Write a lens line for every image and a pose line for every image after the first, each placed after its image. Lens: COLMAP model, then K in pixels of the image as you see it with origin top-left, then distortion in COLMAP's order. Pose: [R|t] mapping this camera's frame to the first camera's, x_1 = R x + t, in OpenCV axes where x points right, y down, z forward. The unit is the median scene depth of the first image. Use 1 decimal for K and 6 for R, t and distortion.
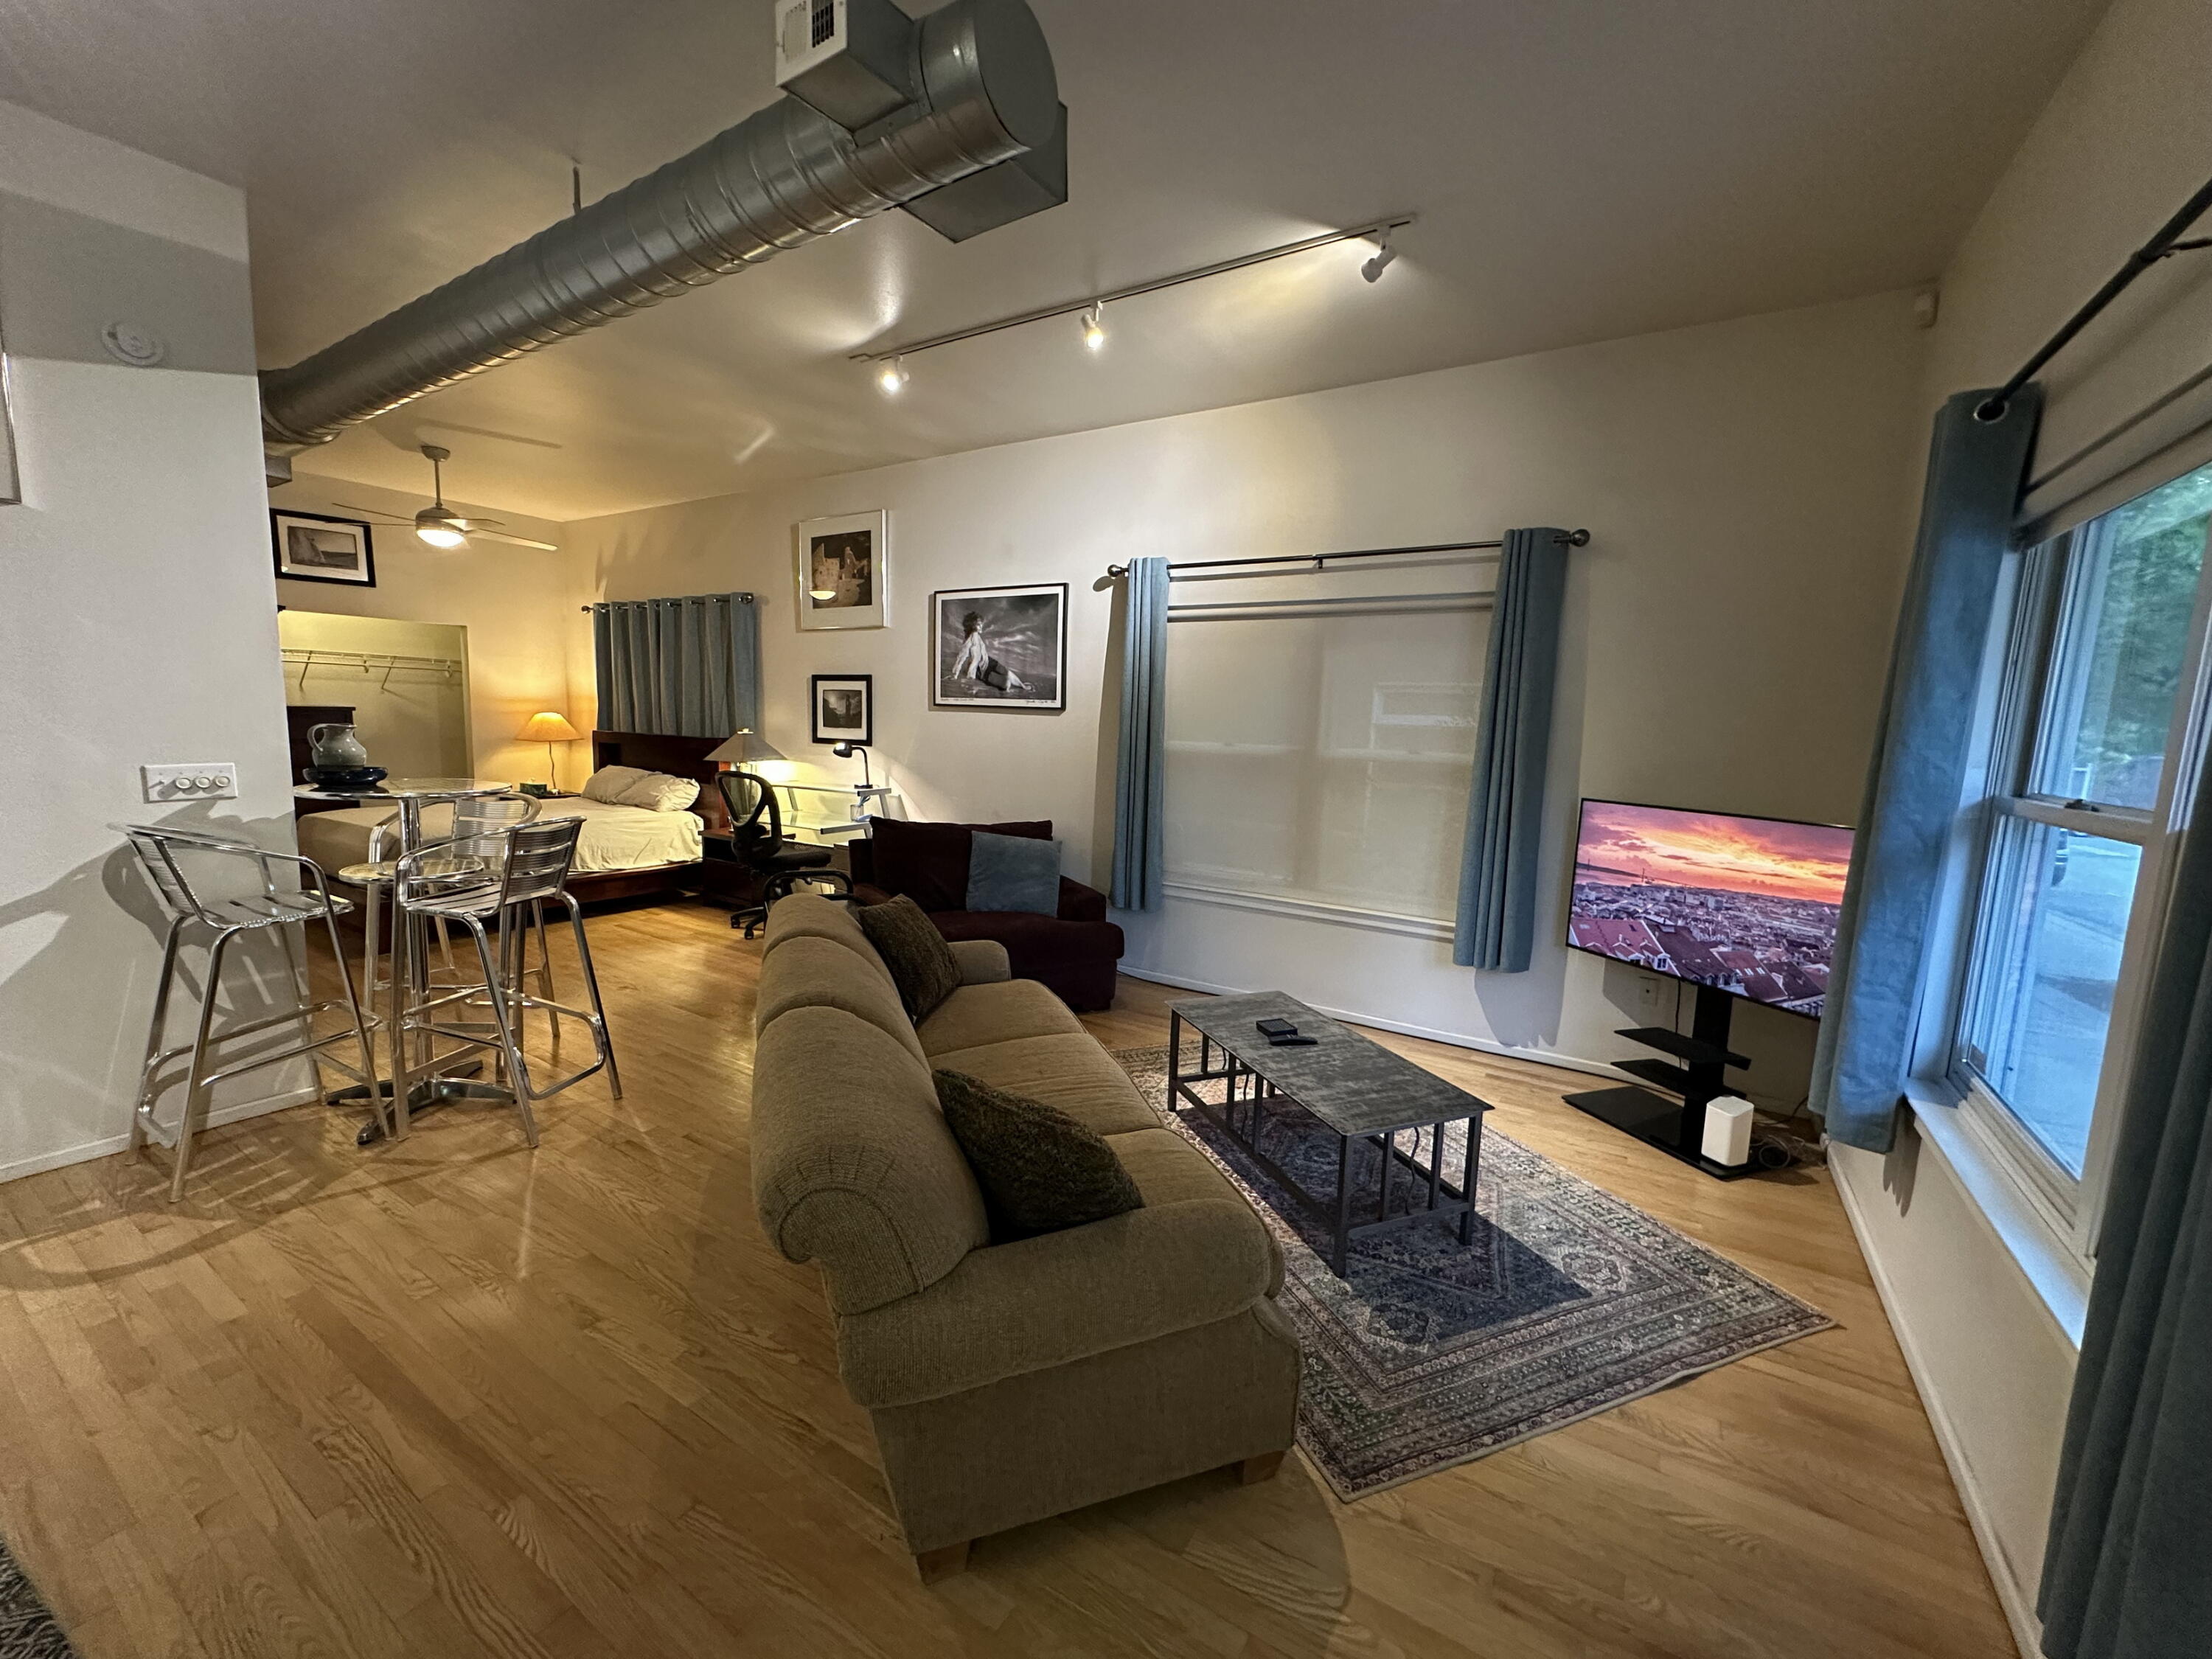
lens RADIAL K [[881.2, 0, 1101.9], [0, 881.2, 827.4], [0, 0, 1]] dist [-0.002801, 0.000080]
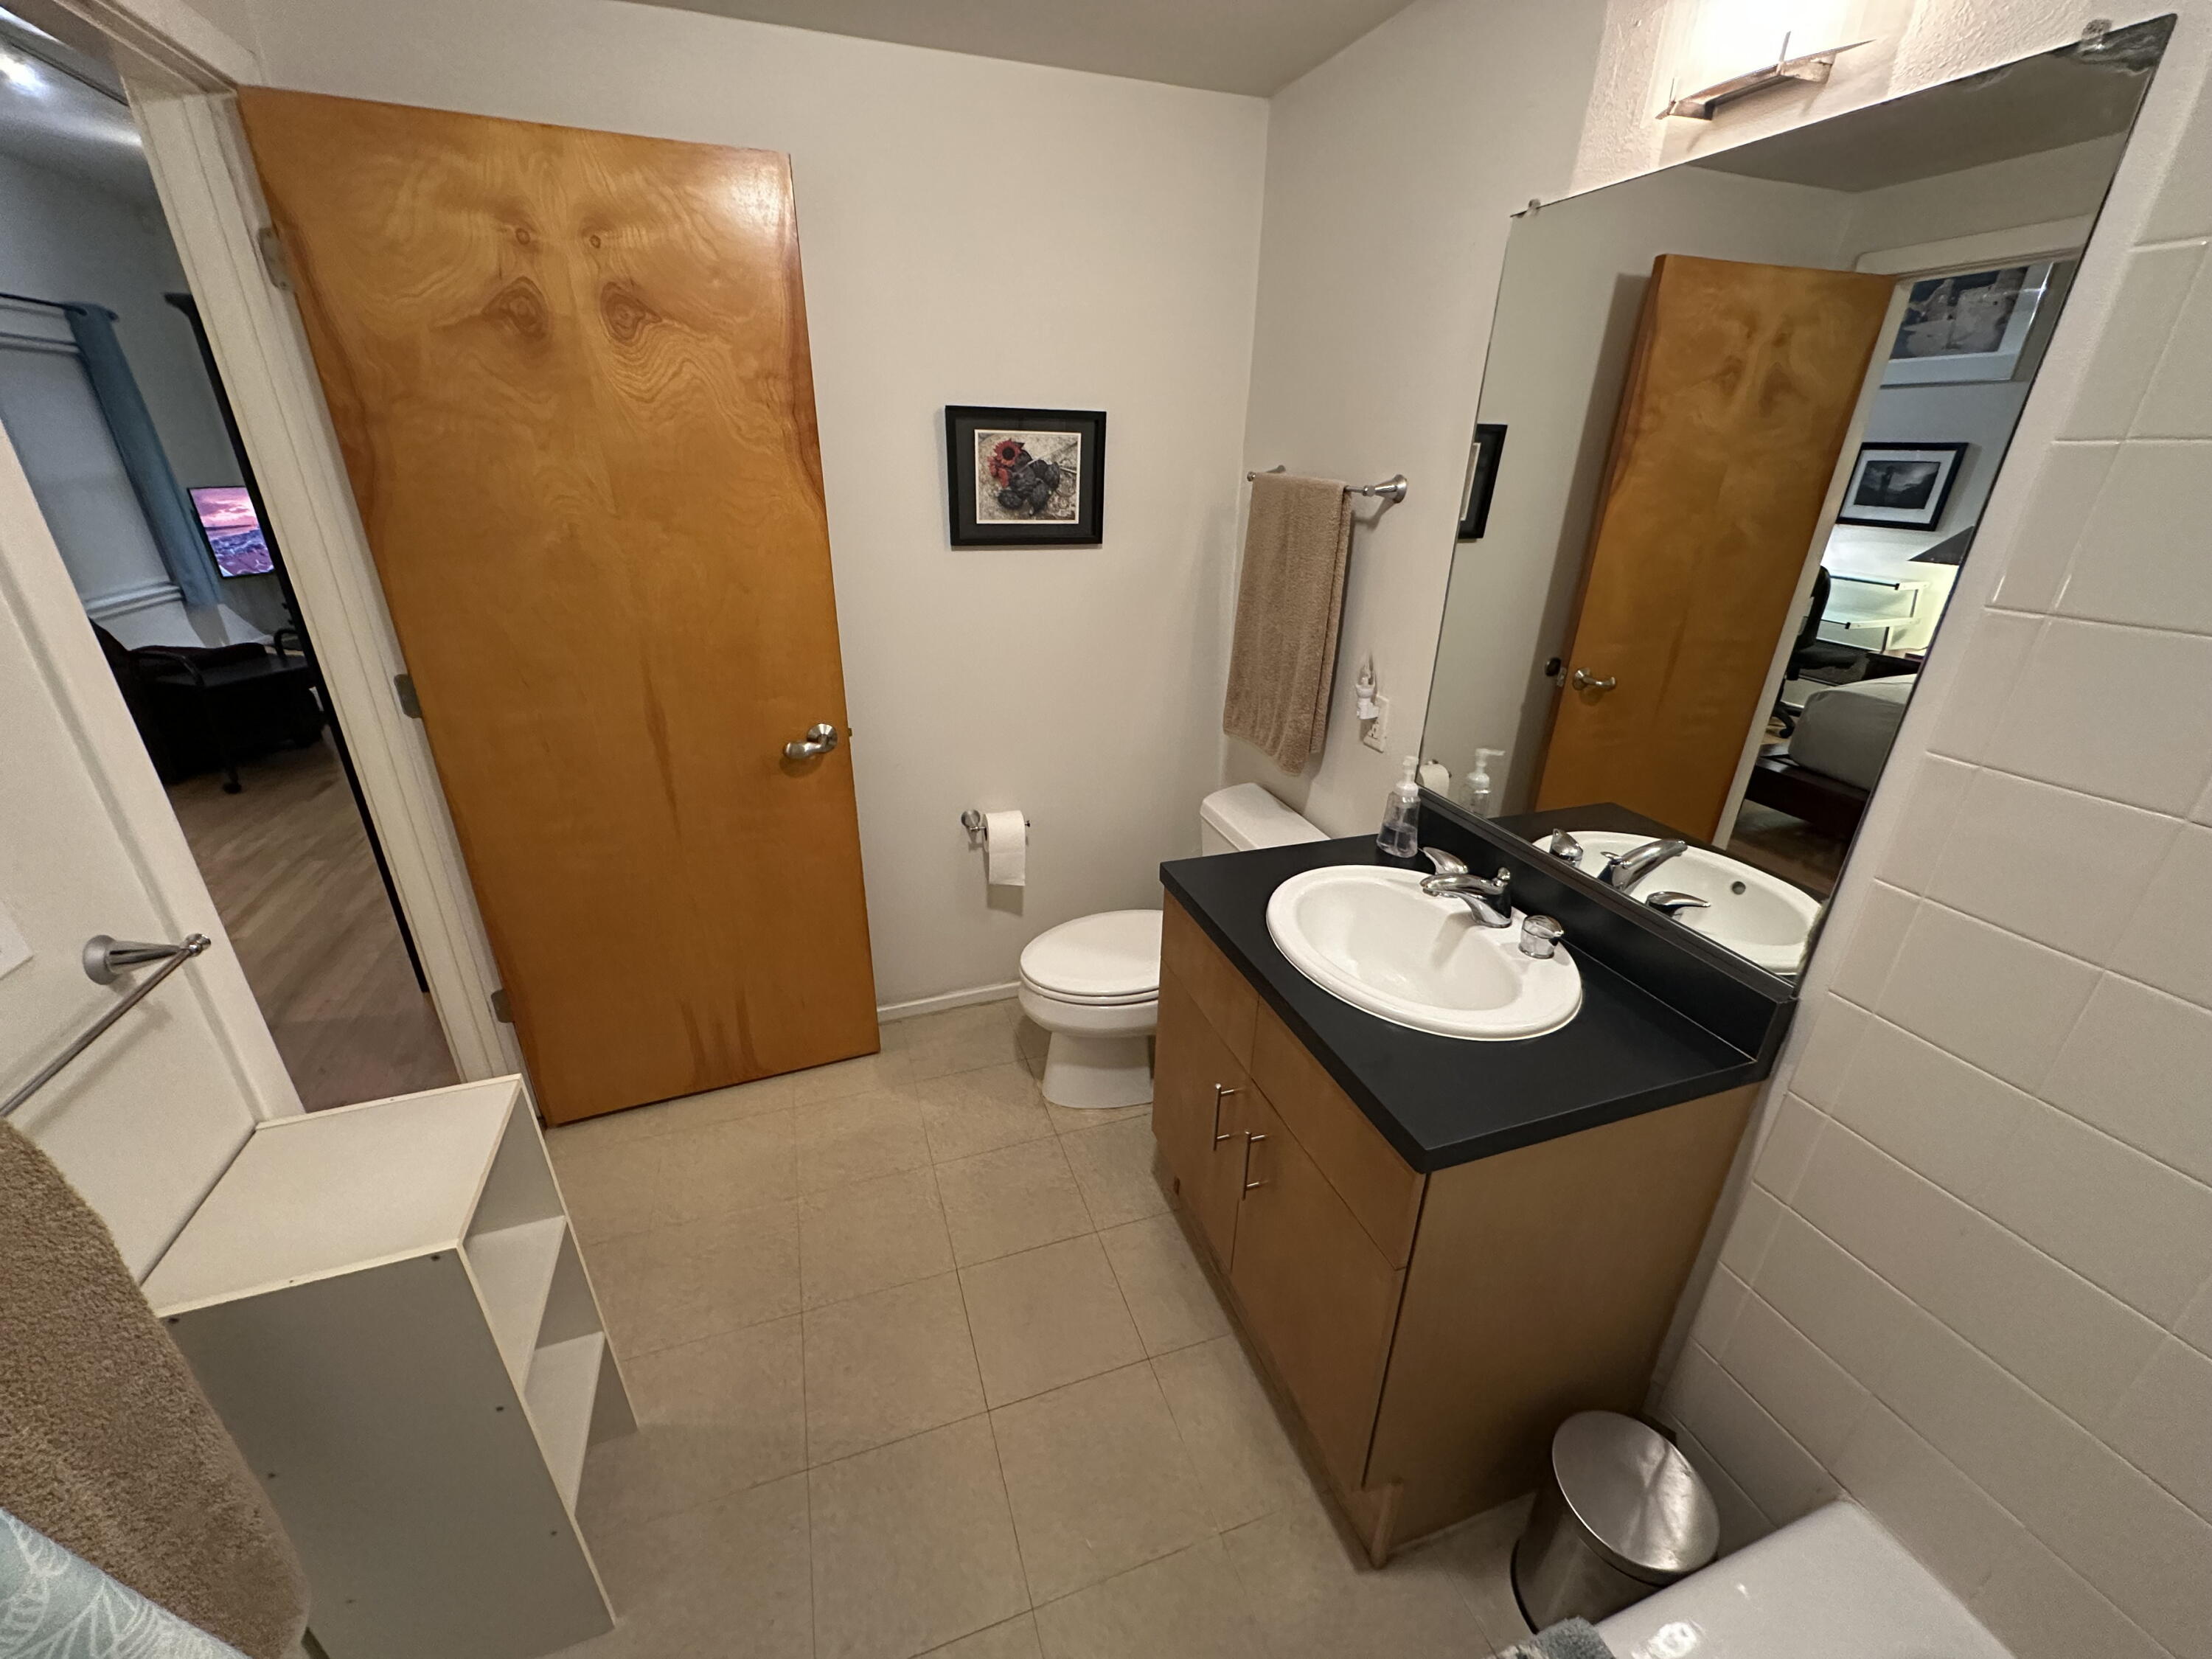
lens RADIAL K [[881.2, 0, 1101.9], [0, 881.2, 827.4], [0, 0, 1]] dist [-0.002801, 0.000080]
pose [[-0.778580, -0.289613, 0.556721, -1.430112], [0.041666, 0.861326, 0.506342, -0.184837], [-0.626161, 0.417424, -0.658544, 0.923287]]
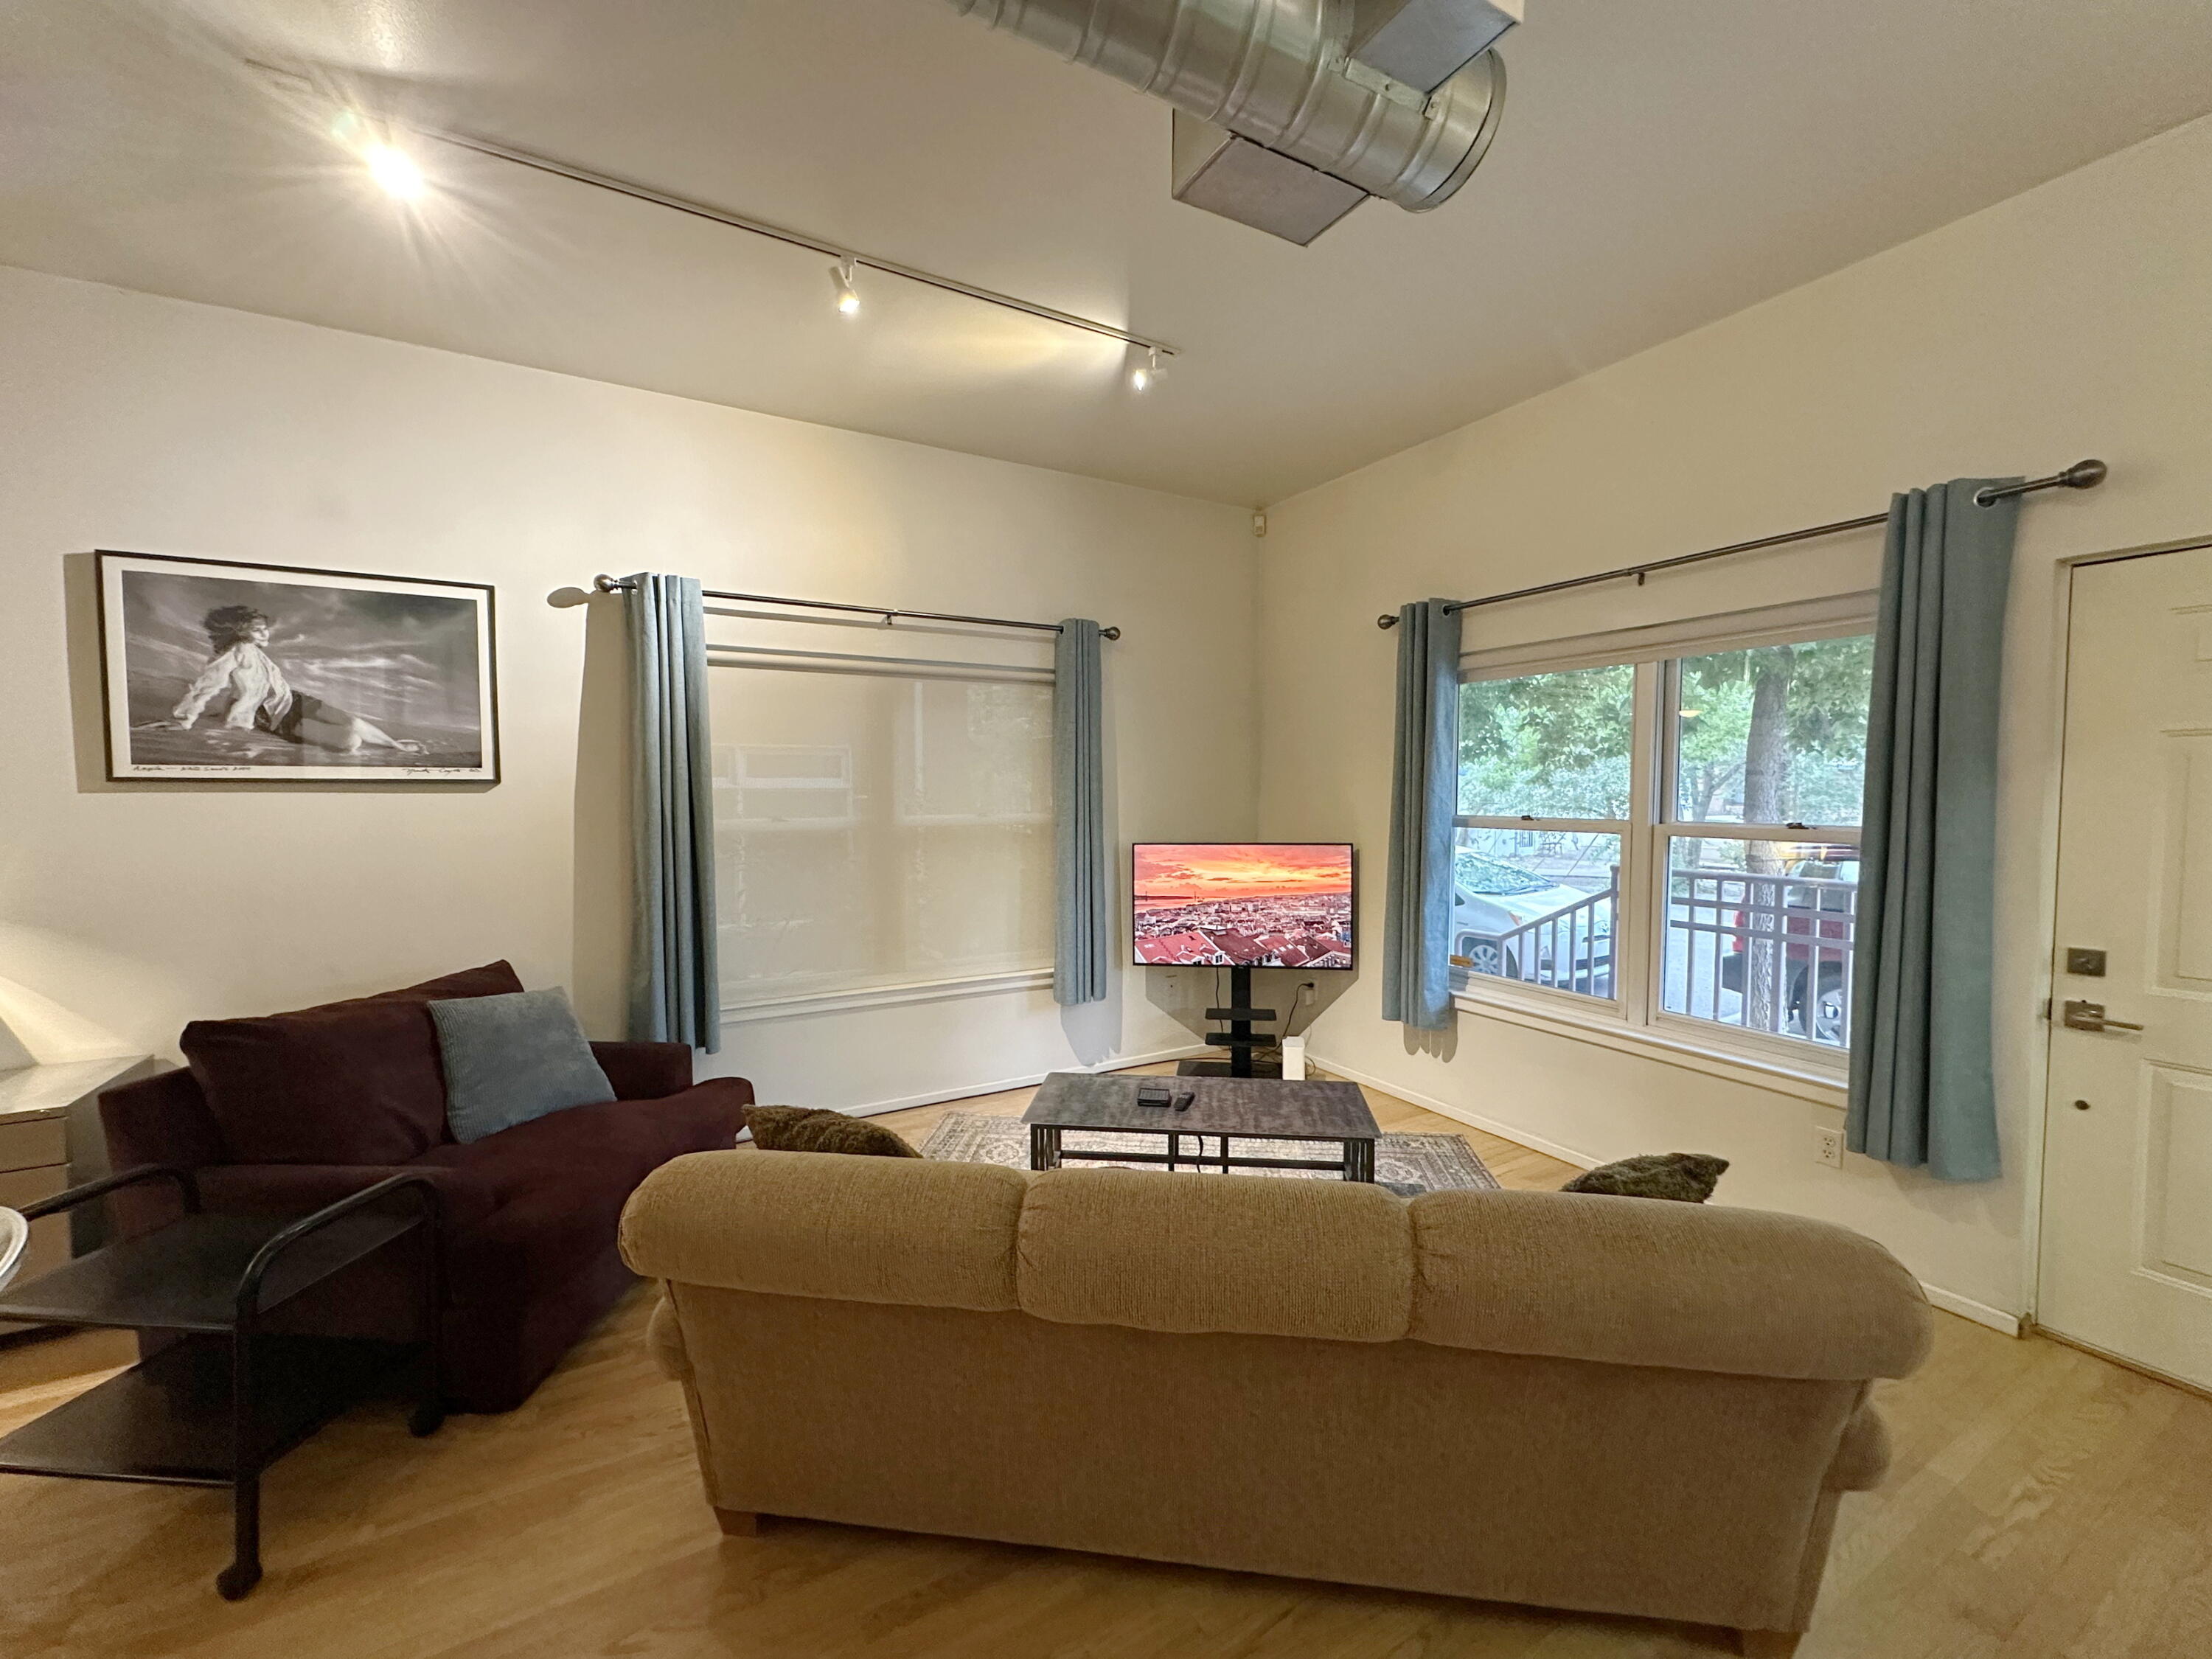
lens RADIAL K [[881.2, 0, 1101.9], [0, 881.2, 827.4], [0, 0, 1]] dist [-0.002801, 0.000080]
pose [[0.468819, -0.071364, 0.880407, -0.400535], [0.126904, 0.991832, 0.012819, -0.054903], [-0.874130, 0.105717, 0.474046, 0.323227]]
